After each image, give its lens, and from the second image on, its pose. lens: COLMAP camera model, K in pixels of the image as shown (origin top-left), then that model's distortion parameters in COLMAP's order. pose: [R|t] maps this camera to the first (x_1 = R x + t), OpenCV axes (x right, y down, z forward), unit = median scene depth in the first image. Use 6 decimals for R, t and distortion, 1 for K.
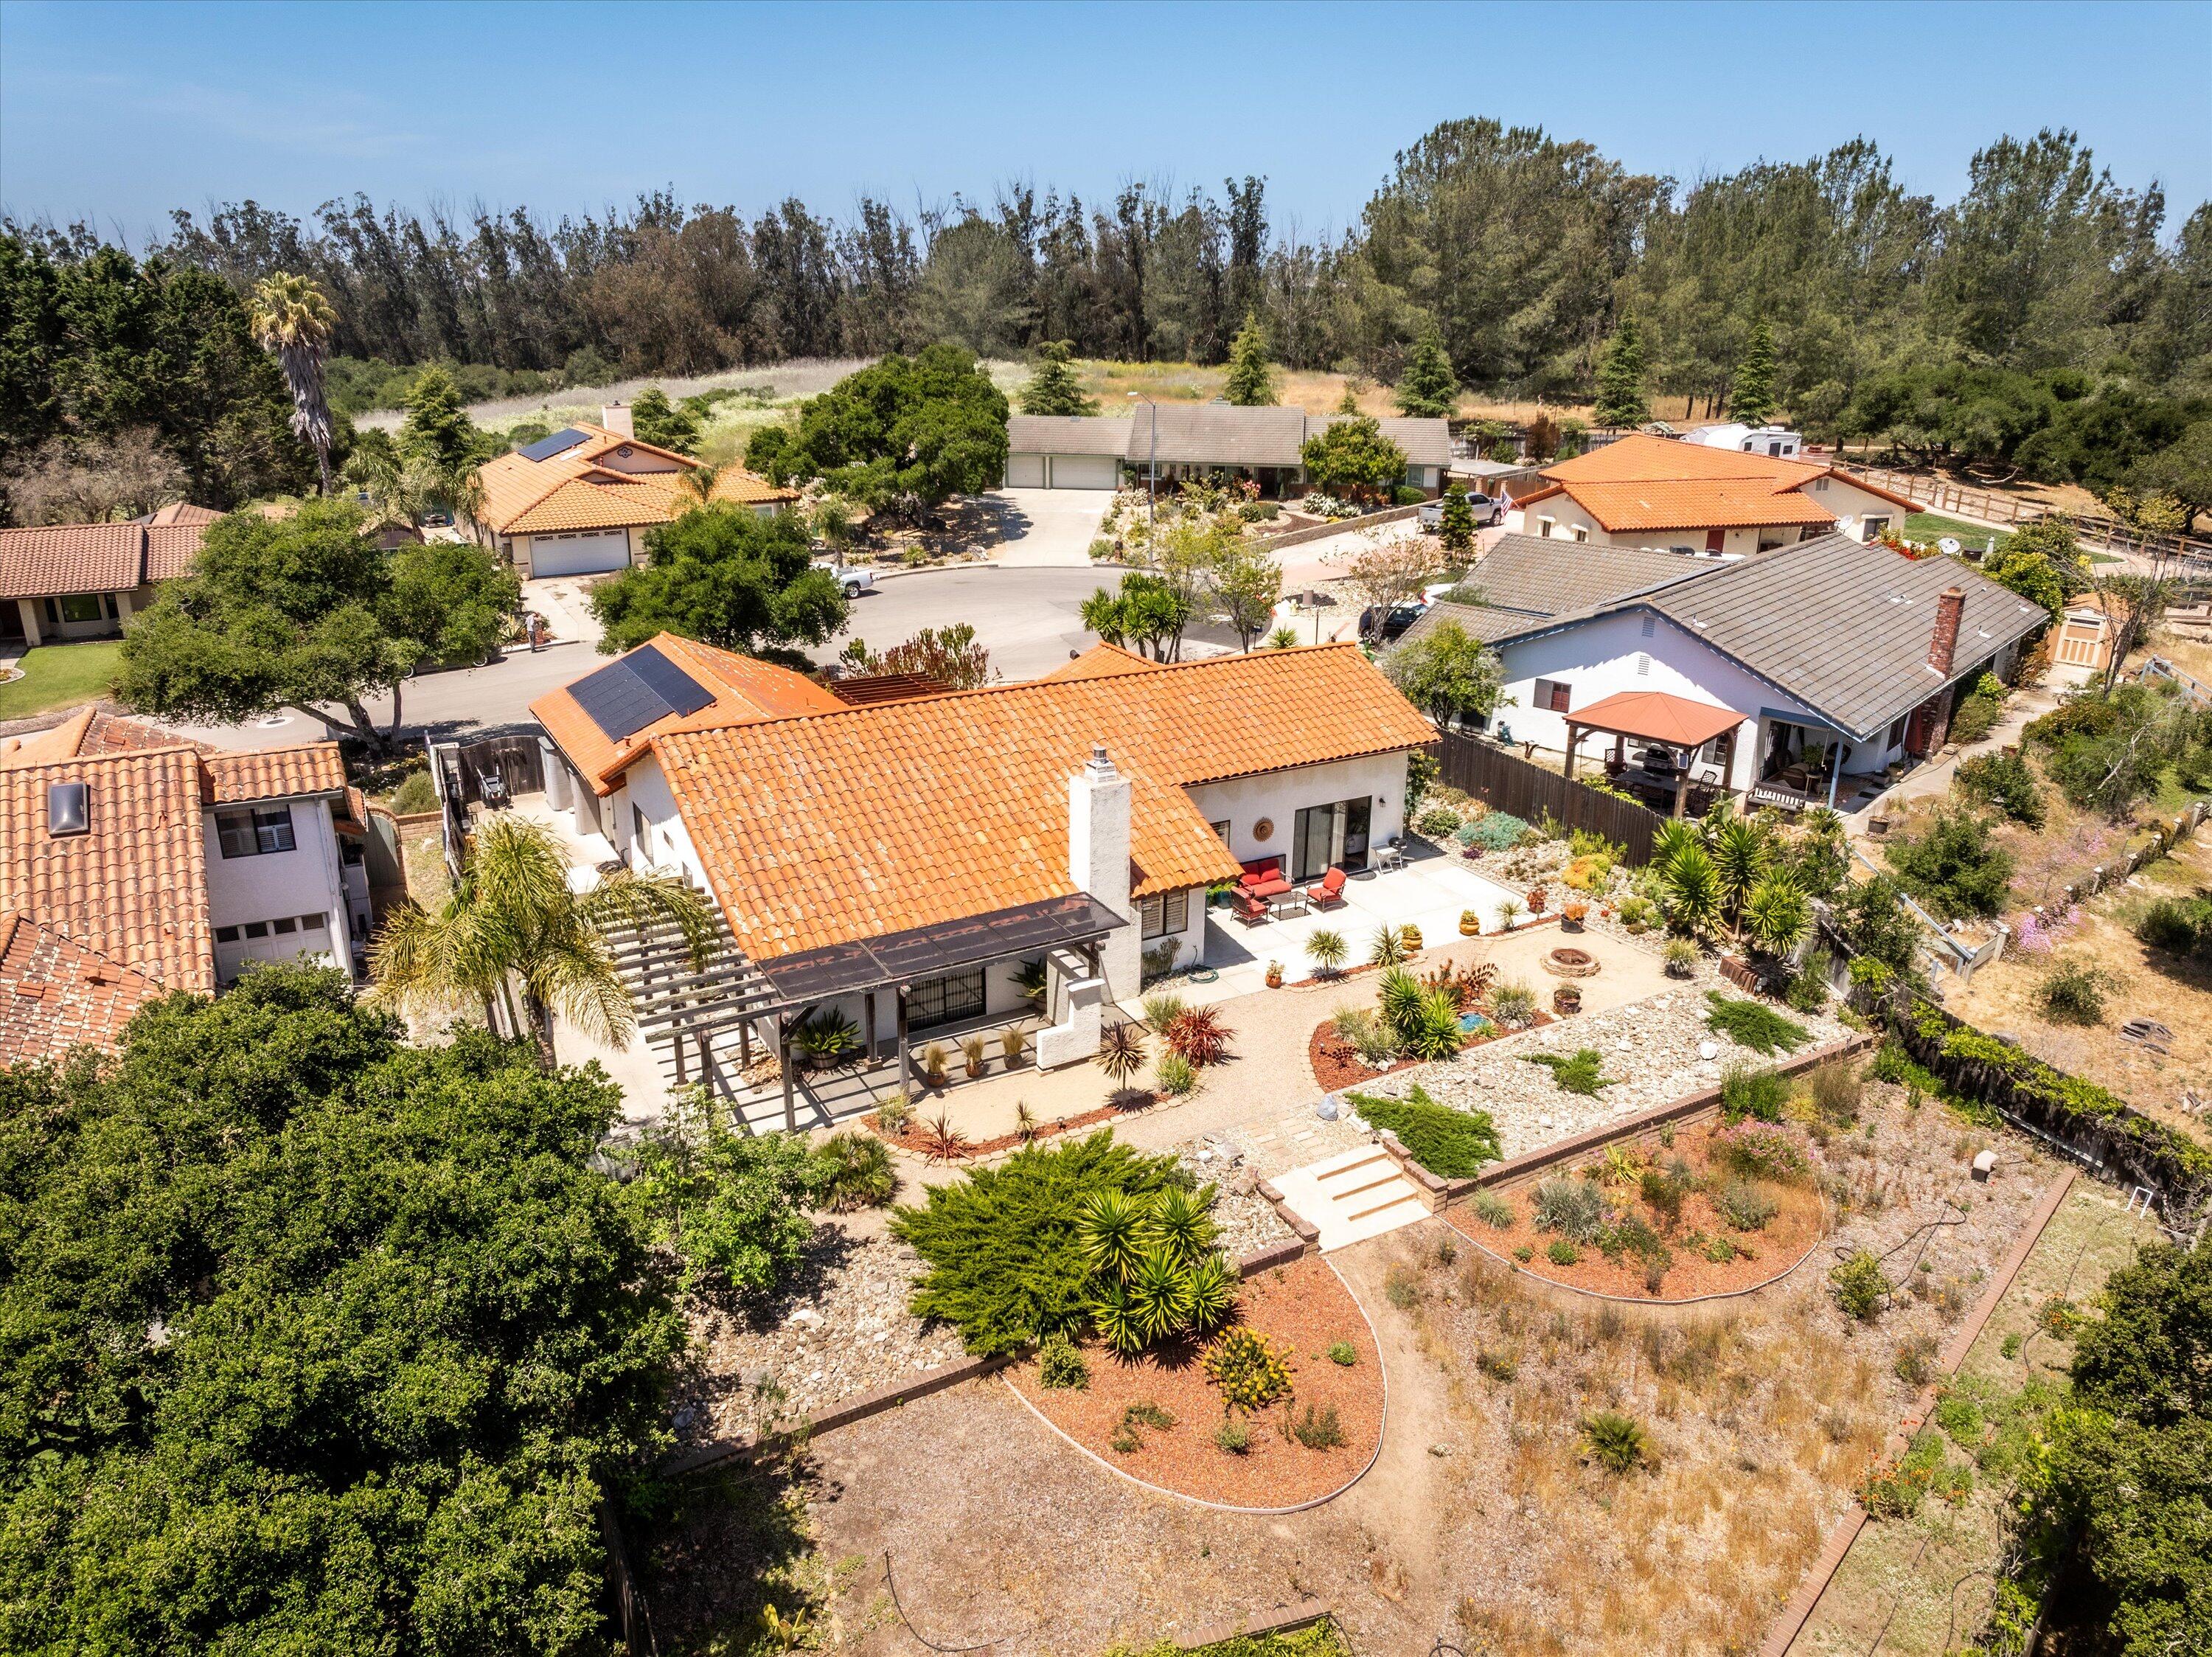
lens RADIAL K [[1540.0, 0, 1106.0], [0, 1540.0, 828.5], [0, 0, 1]] dist [-0.035571, 0.020198]
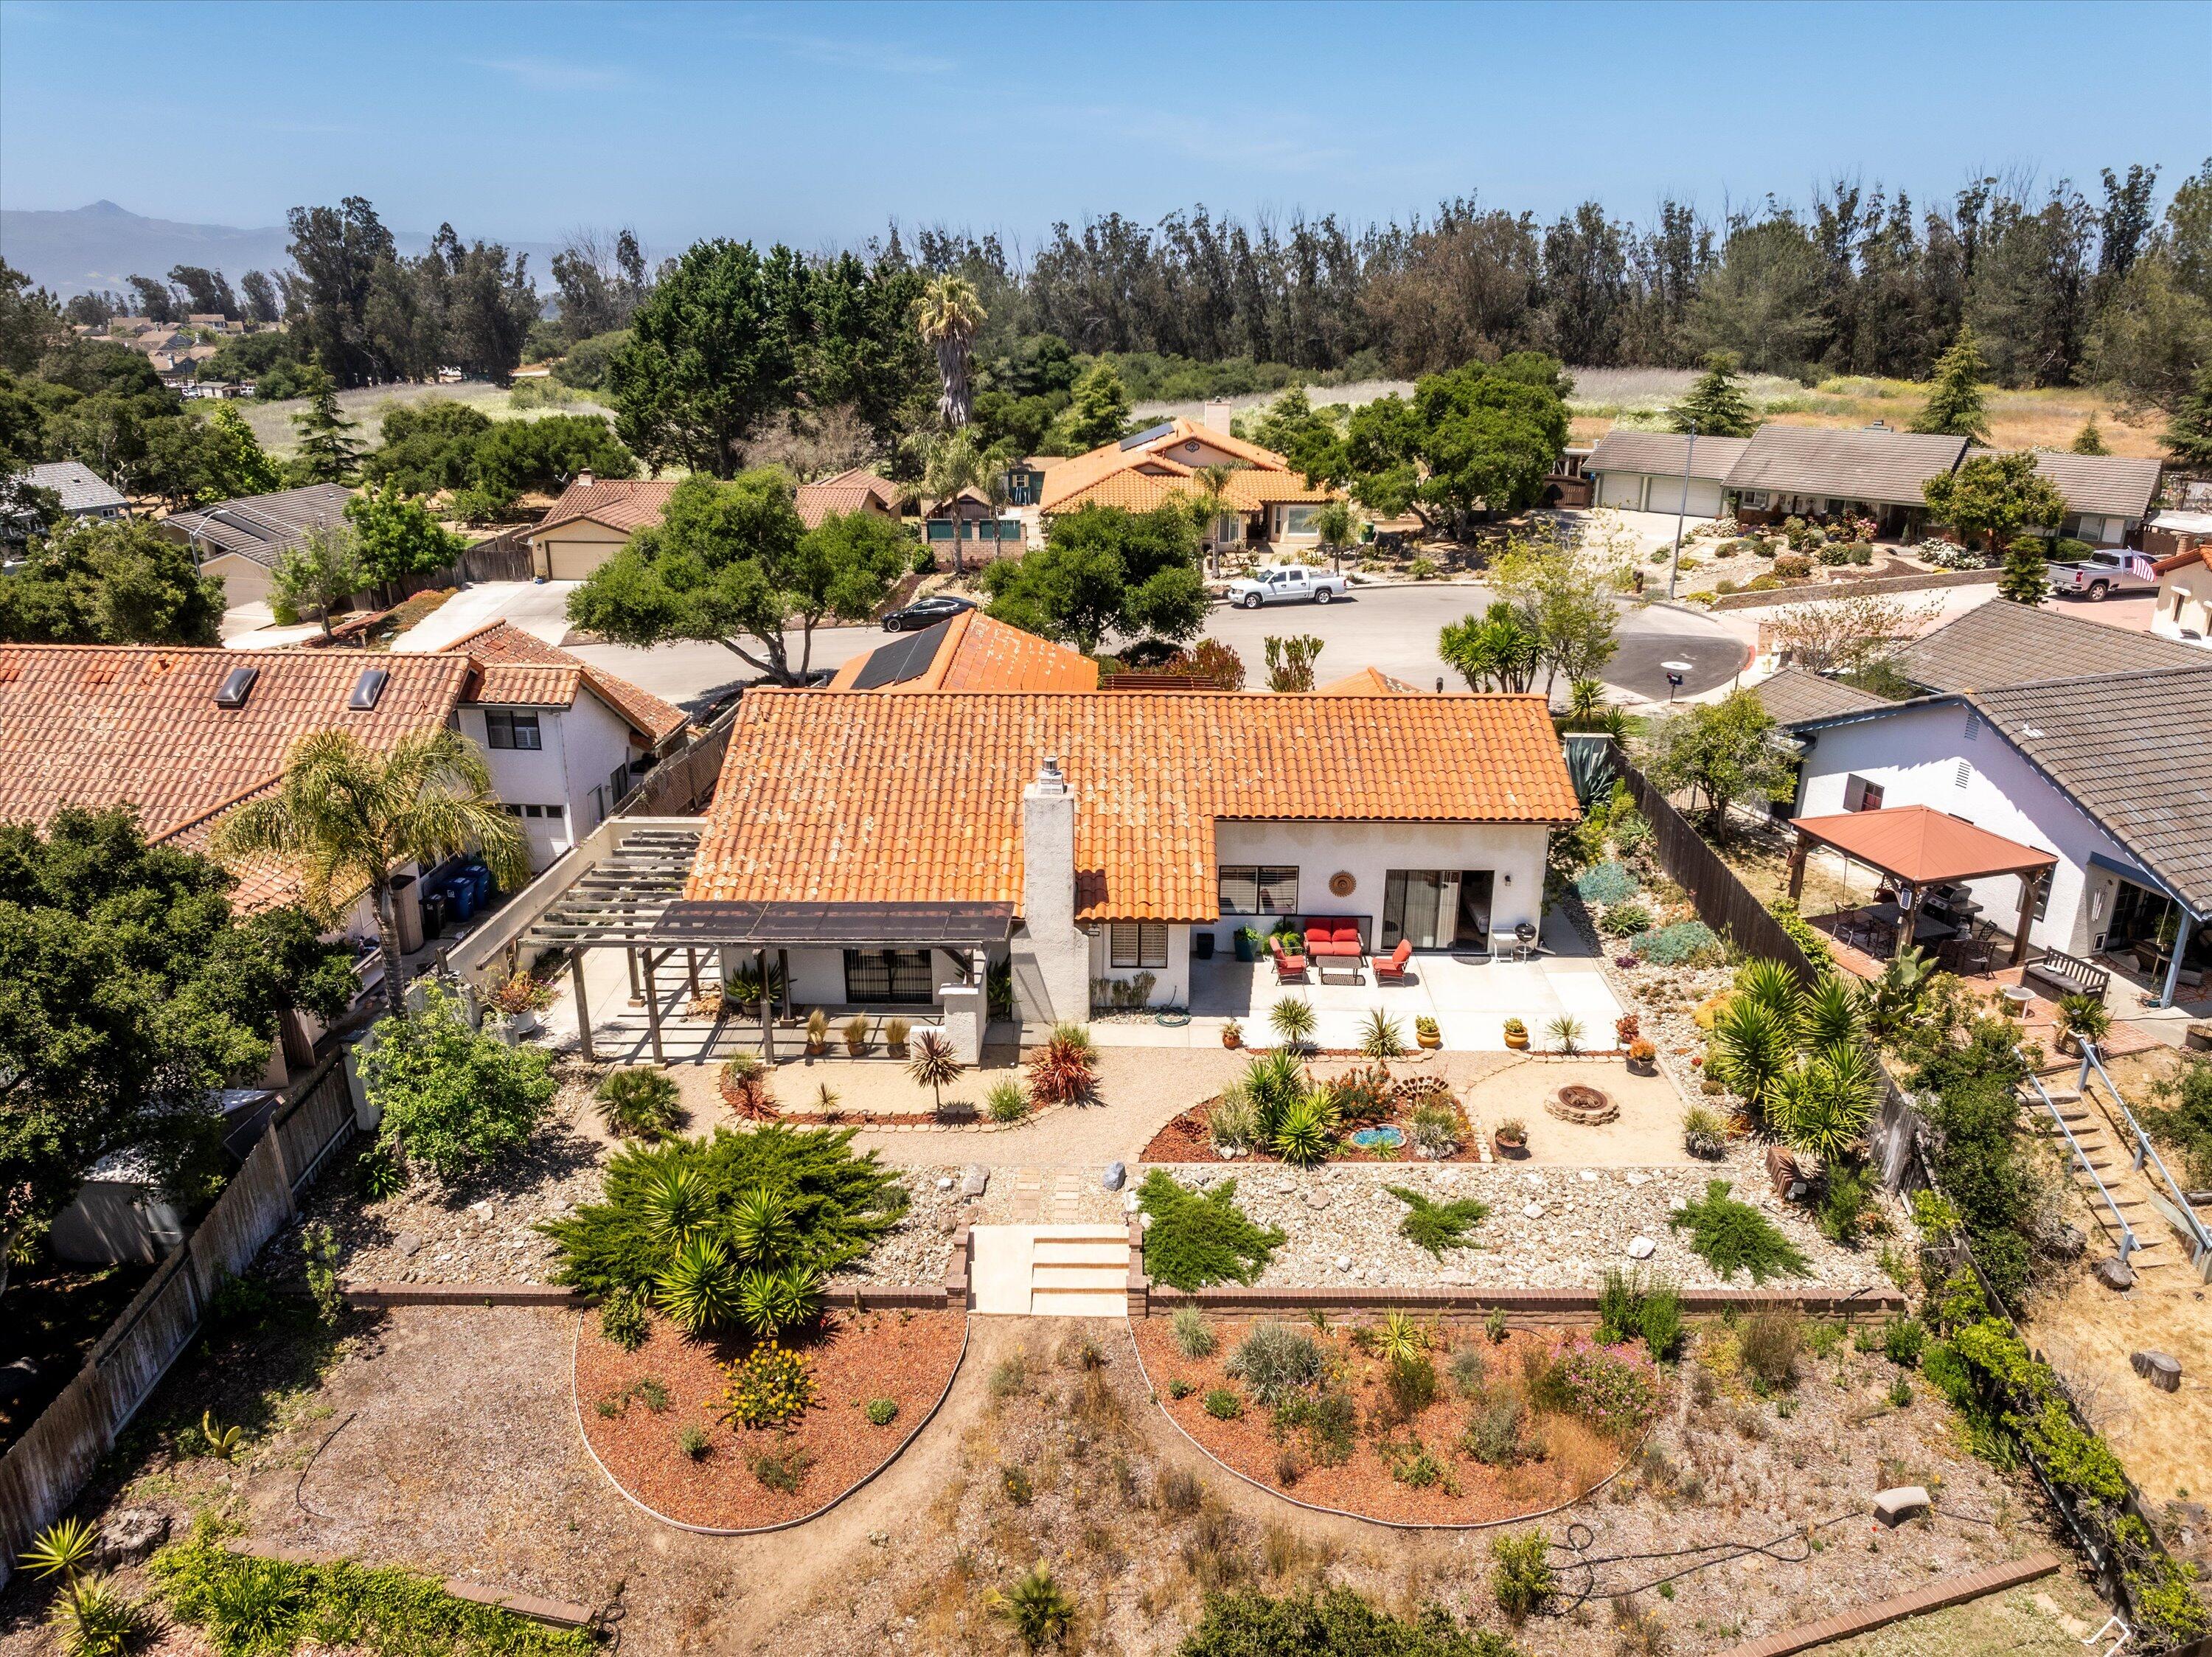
lens RADIAL K [[1540.0, 0, 1106.0], [0, 1540.0, 828.5], [0, 0, 1]] dist [-0.035571, 0.020198]
pose [[0.865082, 0.165774, -0.473447, 0.168511], [-0.167590, 0.985097, 0.038705, -0.017875], [0.472808, 0.045862, 0.879971, 0.056039]]
